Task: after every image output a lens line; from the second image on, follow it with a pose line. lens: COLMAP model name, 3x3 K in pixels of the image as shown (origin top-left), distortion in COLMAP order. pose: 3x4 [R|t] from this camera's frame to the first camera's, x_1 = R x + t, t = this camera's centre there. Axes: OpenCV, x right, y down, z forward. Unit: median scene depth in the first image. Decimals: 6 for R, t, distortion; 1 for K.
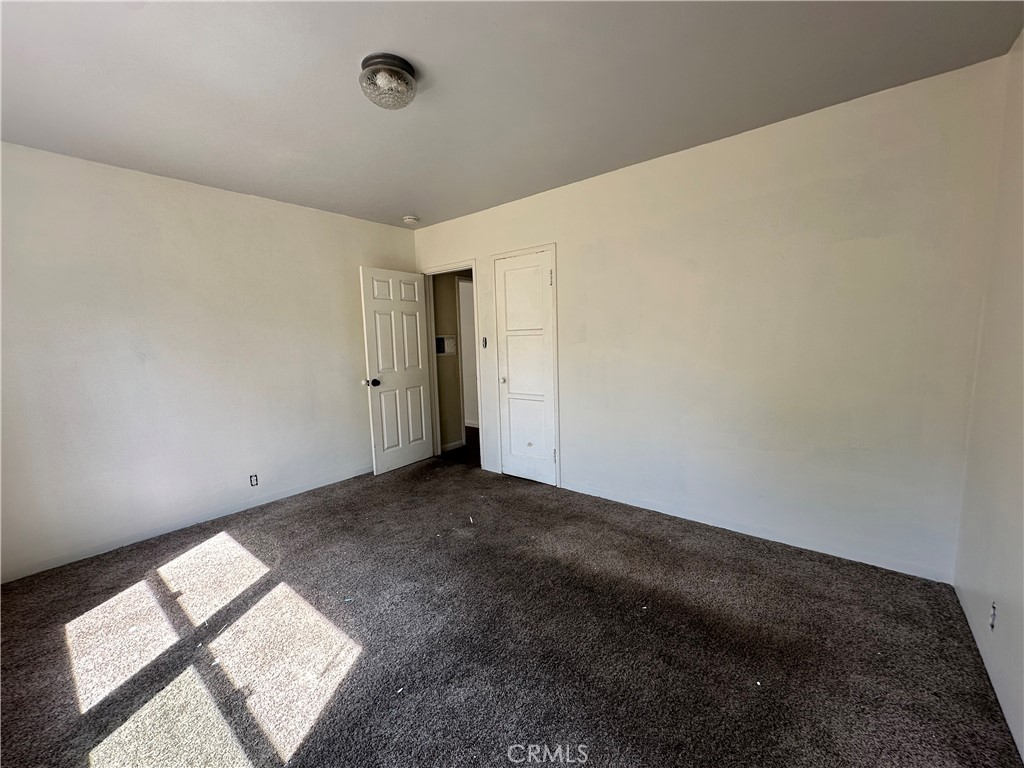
lens RADIAL K [[408.0, 0, 512.2], [0, 408.0, 383.3], [0, 0, 1]] dist [-0.010899, 0.001705]
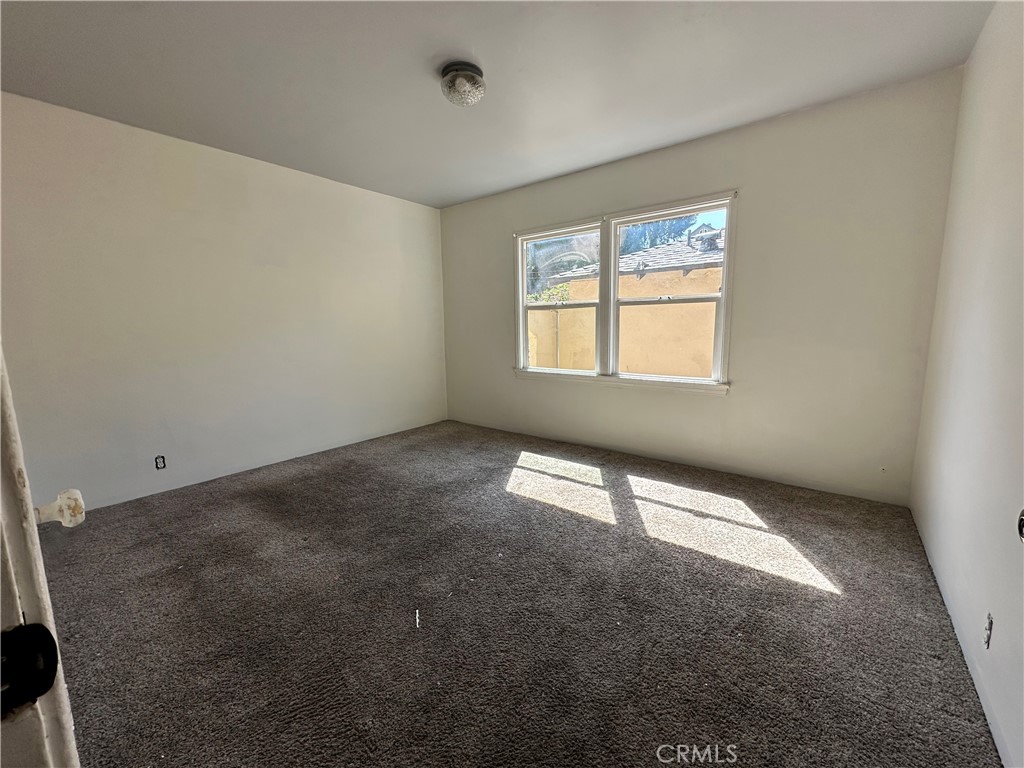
lens RADIAL K [[408.0, 0, 511.5], [0, 408.0, 381.7], [0, 0, 1]] dist [-0.010899, 0.001705]
pose [[-0.998792, 0.048733, -0.006308, -0.329247], [0.045457, 0.965059, 0.258058, -0.146383], [0.018663, 0.257460, -0.966109, 2.005289]]
